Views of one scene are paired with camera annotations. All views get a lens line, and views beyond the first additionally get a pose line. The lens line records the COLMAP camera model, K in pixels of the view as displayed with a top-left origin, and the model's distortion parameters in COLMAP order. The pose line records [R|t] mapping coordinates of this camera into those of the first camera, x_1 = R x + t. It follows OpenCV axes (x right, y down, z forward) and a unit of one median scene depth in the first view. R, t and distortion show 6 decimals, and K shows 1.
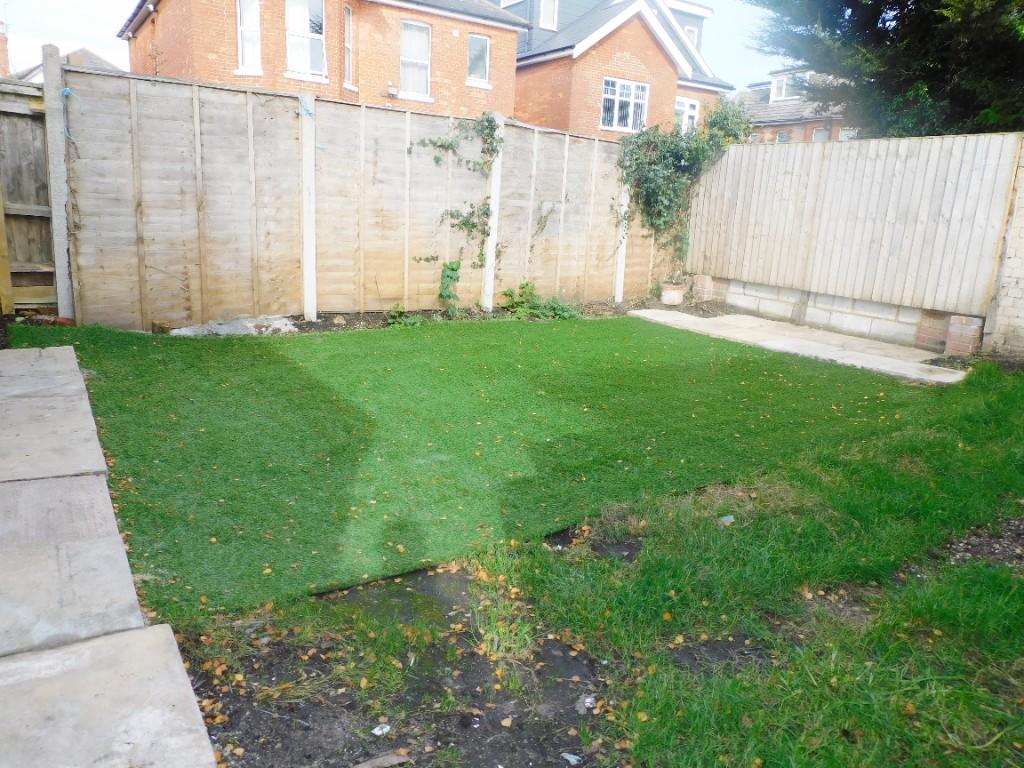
lens RADIAL K [[722.2, 0, 510.7], [0, 722.2, 384.3], [0, 0, 1]] dist [-0.007066, -0.009350]
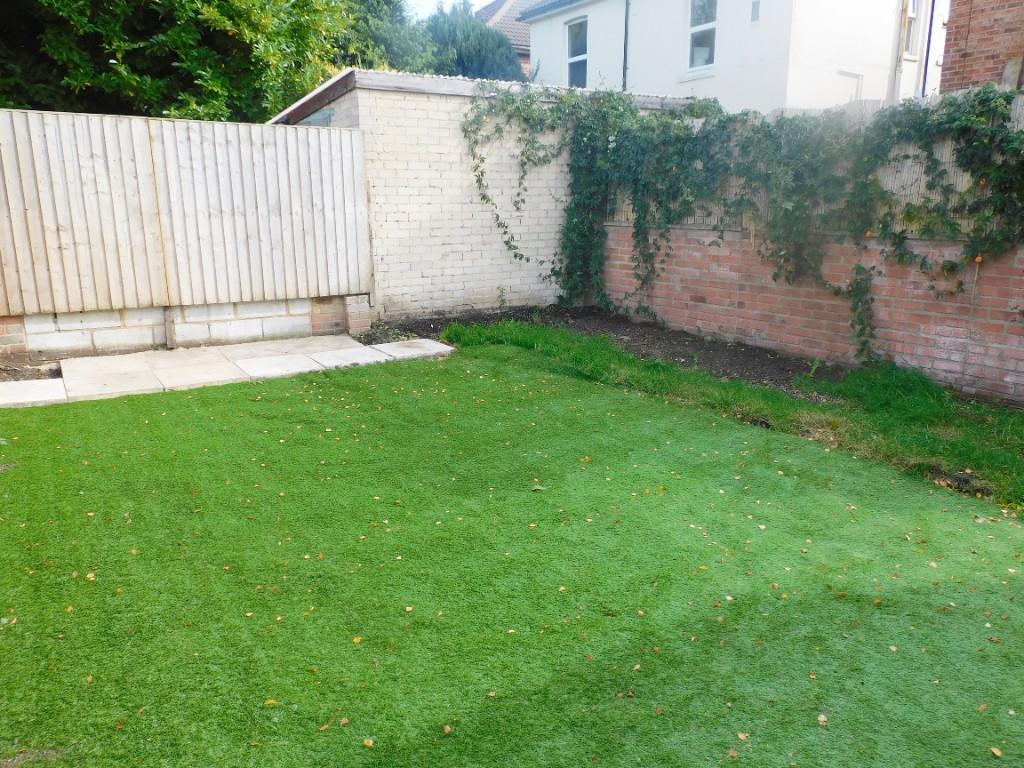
lens RADIAL K [[722.2, 0, 511.0], [0, 722.2, 384.4], [0, 0, 1]] dist [-0.007066, -0.009350]
pose [[0.016911, -0.278619, 0.960253, -0.418000], [0.248497, 0.931428, 0.265879, -0.183517], [-0.968485, 0.234123, 0.084987, 0.640947]]
